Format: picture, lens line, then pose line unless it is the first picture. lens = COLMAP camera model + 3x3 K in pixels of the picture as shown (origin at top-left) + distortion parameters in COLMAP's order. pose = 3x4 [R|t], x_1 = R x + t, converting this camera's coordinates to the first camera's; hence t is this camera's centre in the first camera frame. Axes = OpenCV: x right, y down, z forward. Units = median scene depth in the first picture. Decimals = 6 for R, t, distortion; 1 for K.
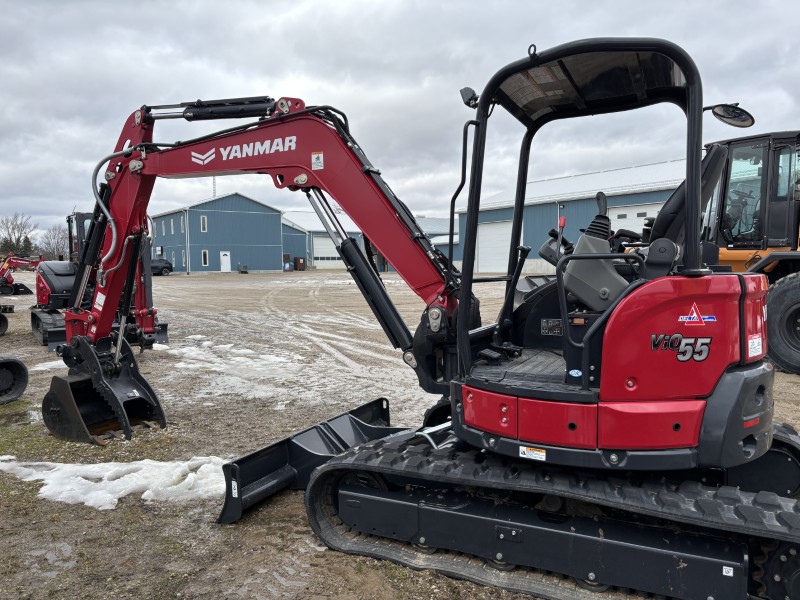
lens RADIAL K [[595.5, 0, 400.0], [0, 595.5, 300.0], [0, 0, 1]] dist [0.033598, 0.000222]
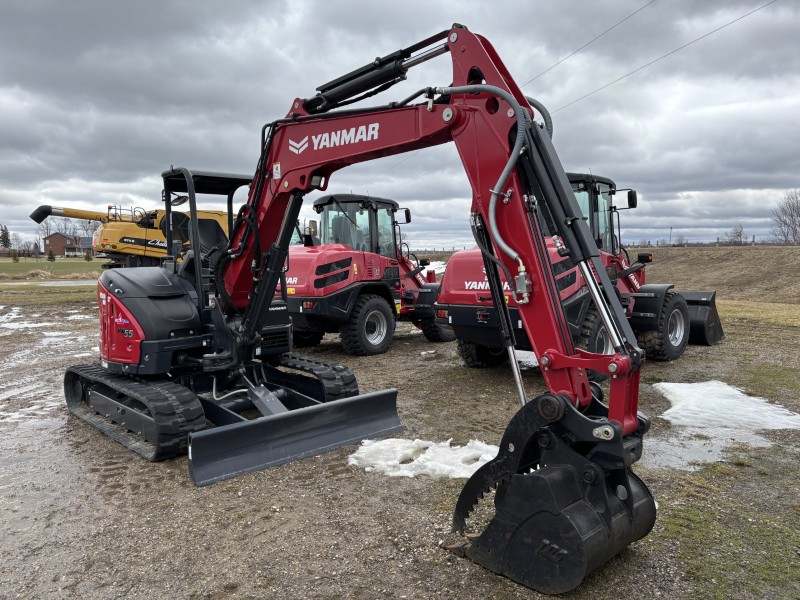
lens RADIAL K [[623.4, 0, 399.9], [0, 623.4, 290.3], [0, 0, 1]] dist [0.032260, 0.003146]
pose [[-0.930889, -0.010065, 0.365162, -0.702309], [0.033861, 0.992939, 0.113687, -0.132650], [-0.363728, 0.118195, -0.923976, 1.944659]]
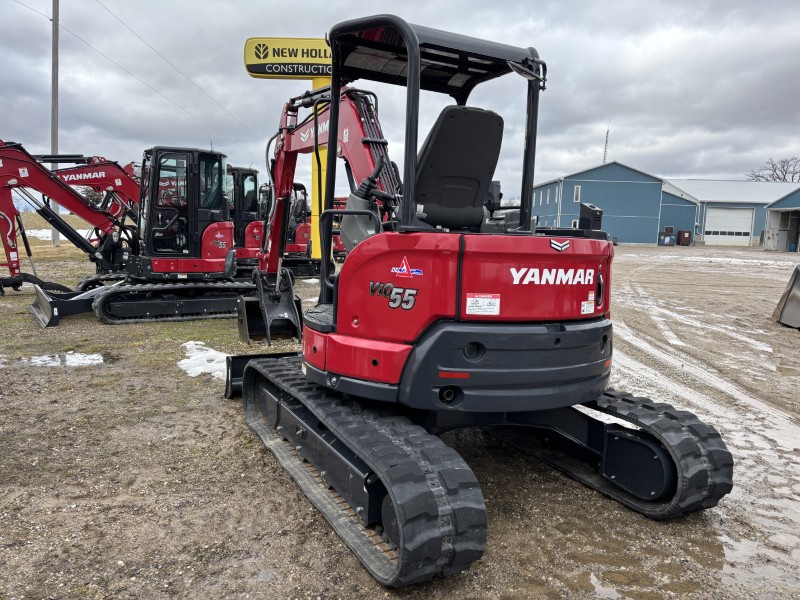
lens RADIAL K [[595.5, 0, 400.0], [0, 595.5, 300.0], [0, 0, 1]] dist [0.033598, 0.000222]
pose [[0.816354, 0.106298, -0.567685, 0.659340], [-0.078427, 0.994215, 0.073384, 0.002551], [0.572202, -0.015386, 0.819968, 0.054118]]
